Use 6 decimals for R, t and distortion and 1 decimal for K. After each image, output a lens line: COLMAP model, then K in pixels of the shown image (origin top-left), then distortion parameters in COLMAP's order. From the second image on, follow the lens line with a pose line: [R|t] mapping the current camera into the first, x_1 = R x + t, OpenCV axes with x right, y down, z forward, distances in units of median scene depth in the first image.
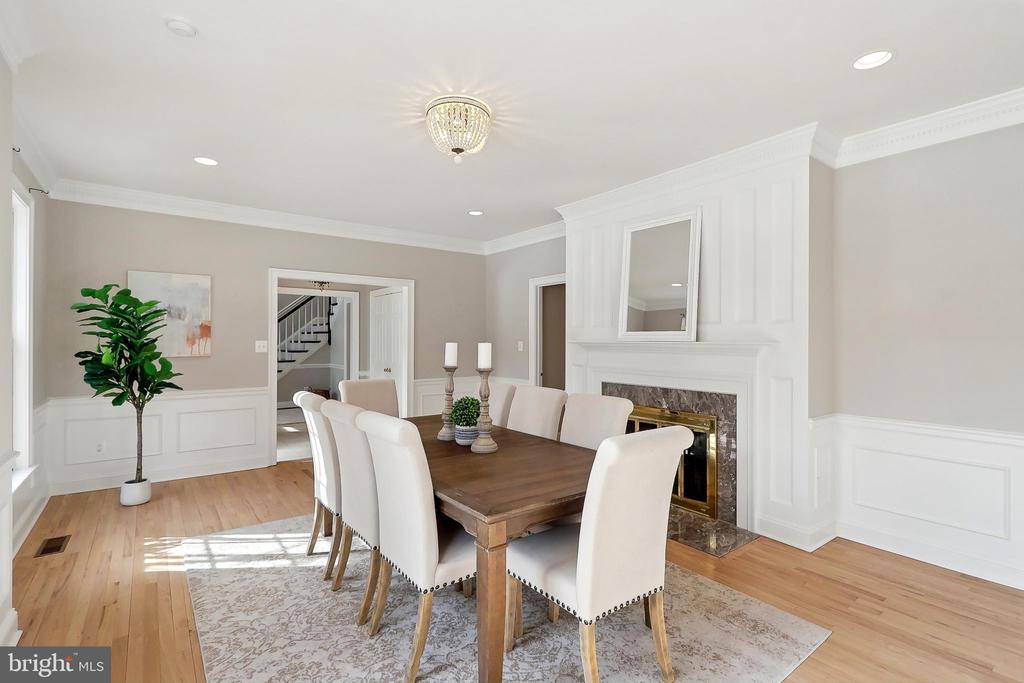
lens RADIAL K [[481.7, 0, 506.1], [0, 481.7, 337.1], [0, 0, 1]] dist [0.002833, 0.000571]
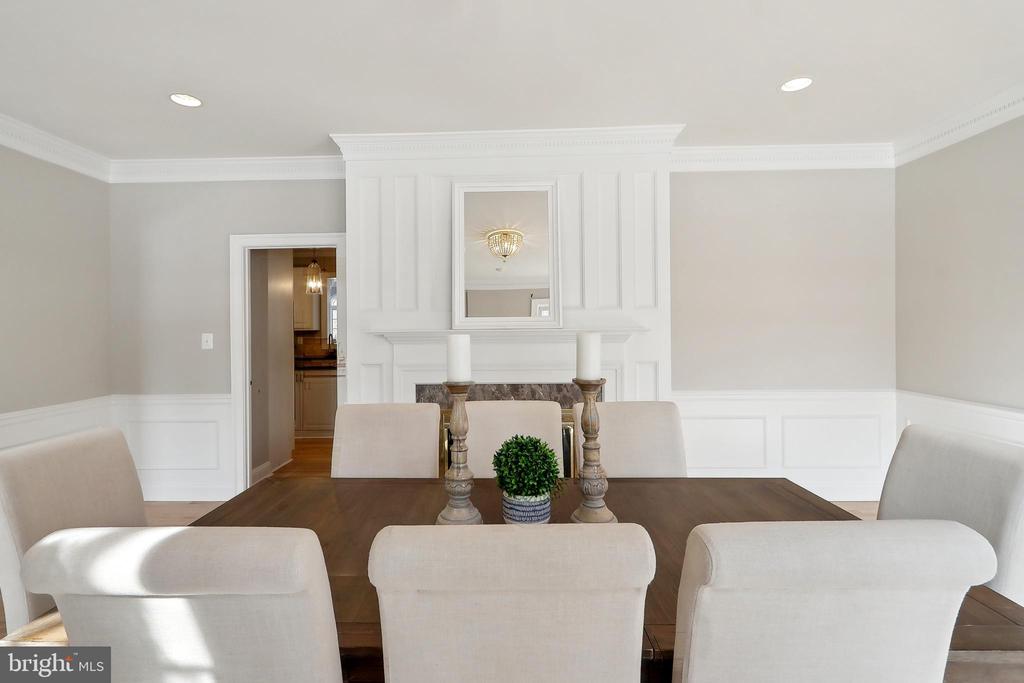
lens RADIAL K [[492.5, 0, 512.2], [0, 492.5, 325.9], [0, 0, 1]] dist [-0.001481, 0.000111]
pose [[0.621386, -0.008934, 0.783453, -0.341097], [0.008722, 0.999952, 0.004485, -0.000381], [-0.783456, 0.004046, 0.621435, 0.450848]]
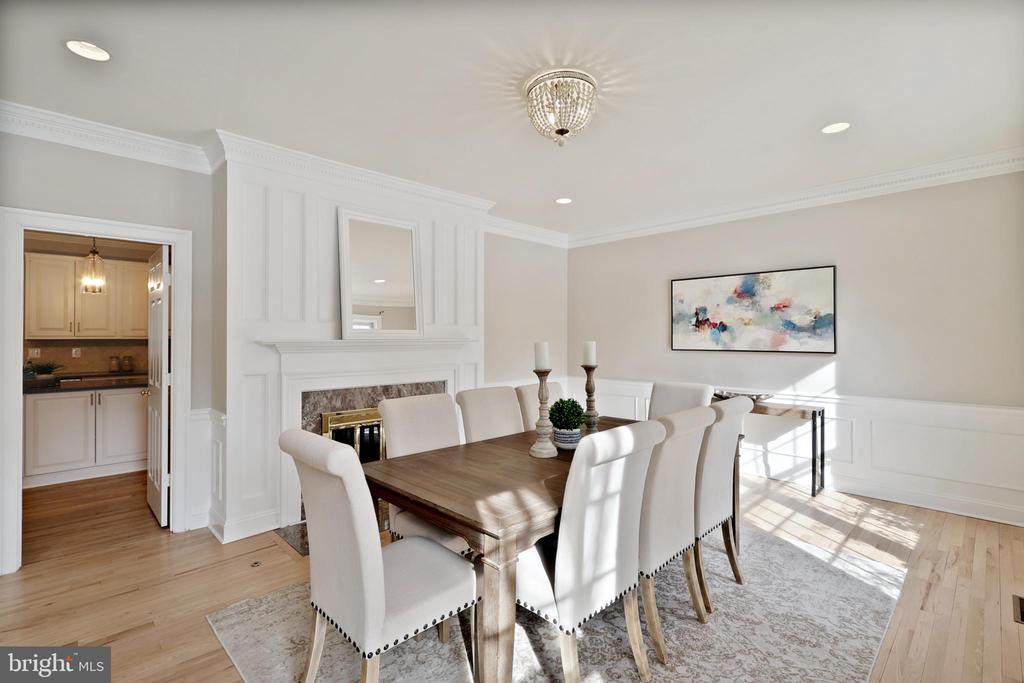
lens RADIAL K [[481.7, 0, 506.1], [0, 481.7, 337.1], [0, 0, 1]] dist [0.002833, 0.000571]
pose [[-0.139403, -0.000423, 0.990236, -0.692431], [-0.003385, 0.999994, -0.000049, 0.002954], [-0.990230, -0.003359, -0.139404, 0.865666]]
